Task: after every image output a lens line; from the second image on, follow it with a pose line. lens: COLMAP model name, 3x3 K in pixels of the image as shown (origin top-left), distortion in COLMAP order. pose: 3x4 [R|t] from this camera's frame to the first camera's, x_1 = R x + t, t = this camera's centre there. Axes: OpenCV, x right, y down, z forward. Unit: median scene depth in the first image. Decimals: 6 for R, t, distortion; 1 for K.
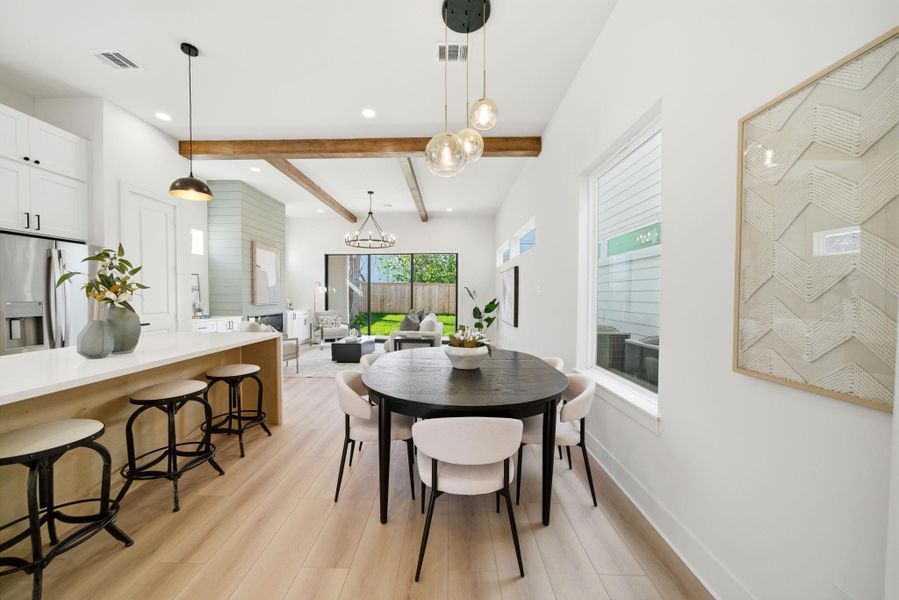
lens RADIAL K [[322.9, 0, 438.2], [0, 322.9, 300.8], [0, 0, 1]] dist [-0.000278, 0.000102]
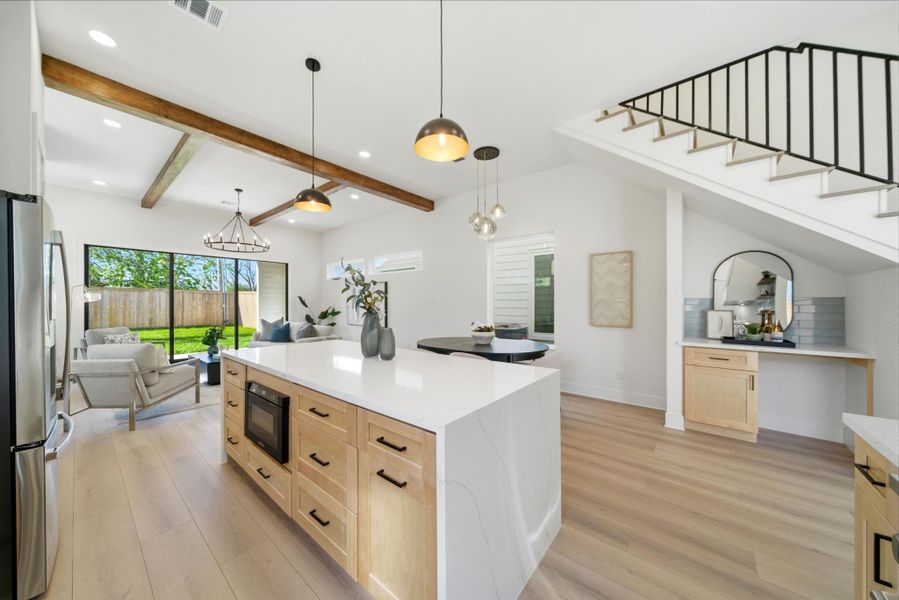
lens RADIAL K [[307.0, 0, 443.3], [0, 307.0, 302.6], [0, 0, 1]] dist [0.001478, 0.000190]
pose [[0.618758, -0.005812, 0.785561, -0.601806], [0.018044, 0.999814, -0.006816, -0.008306], [-0.785375, 0.018392, 0.618747, 0.043458]]
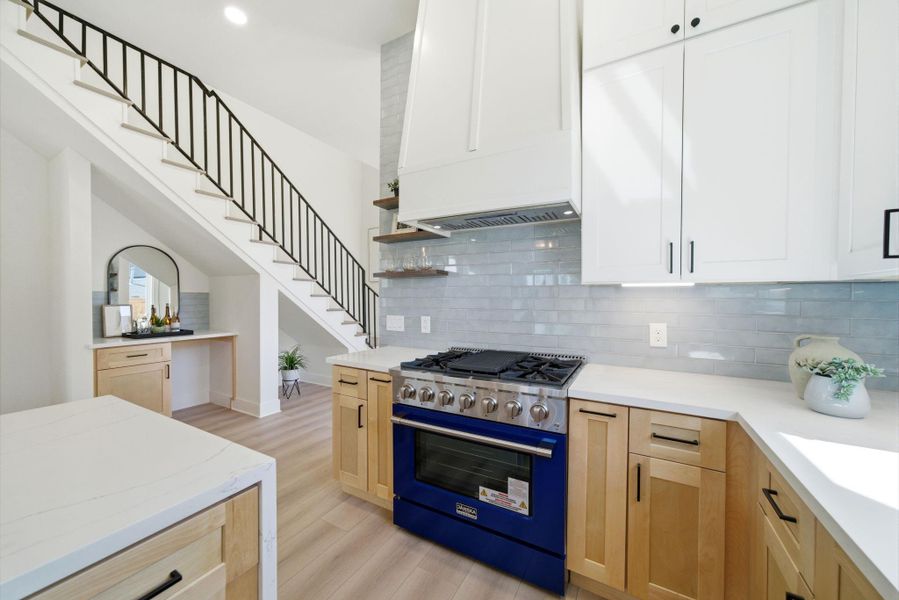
lens RADIAL K [[334.7, 0, 446.5], [0, 334.7, 303.7], [0, 0, 1]] dist [-0.008708, 0.000256]
pose [[-0.885848, -0.015009, 0.463732, -0.592625], [0.002746, 0.999290, 0.037587, -0.010759], [-0.463967, 0.034570, -0.885178, 0.246860]]
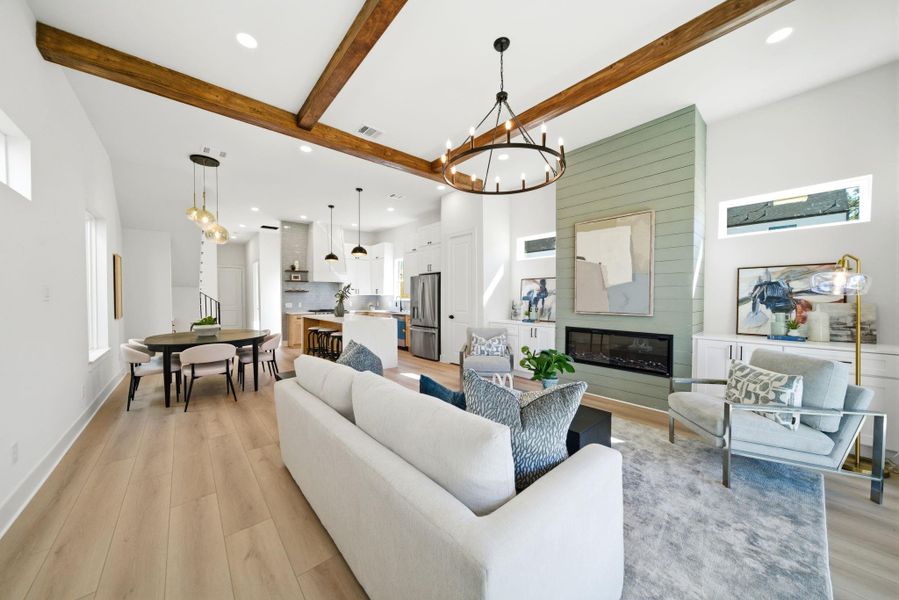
lens RADIAL K [[316.4, 0, 442.2], [0, 316.4, 299.6], [0, 0, 1]] dist [0.001032, 0.000113]
pose [[-0.741417, 0.004825, -0.671027, 0.133355], [-0.011799, 0.999726, 0.020225, -0.030902], [0.670941, 0.022912, -0.741157, 1.448600]]
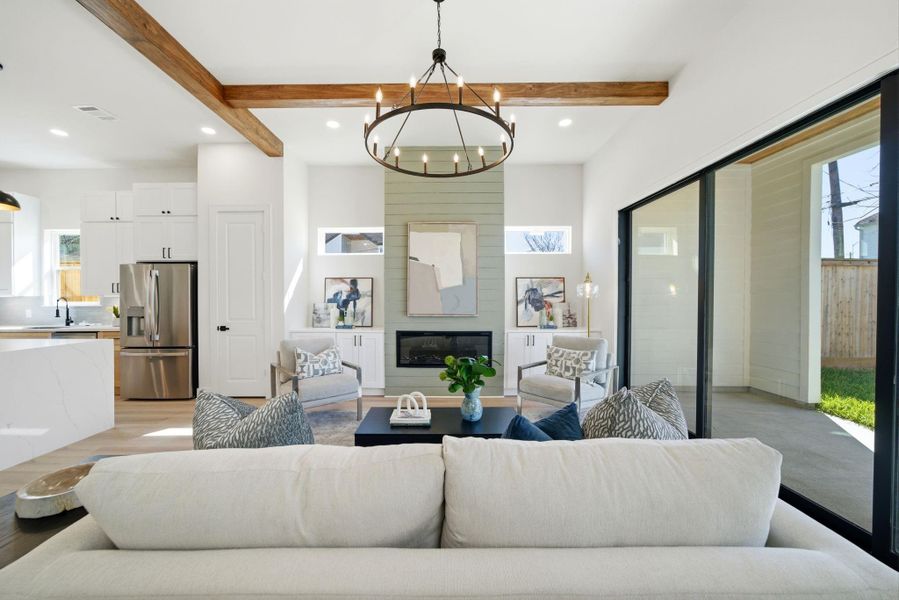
lens RADIAL K [[334.7, 0, 446.5], [0, 334.7, 303.7], [0, 0, 1]] dist [-0.008708, 0.000256]
pose [[0.024915, 0.010067, -0.999639, 0.160569], [-0.015948, 0.999826, 0.009671, -0.023400], [0.999562, 0.015702, 0.025071, 1.166148]]
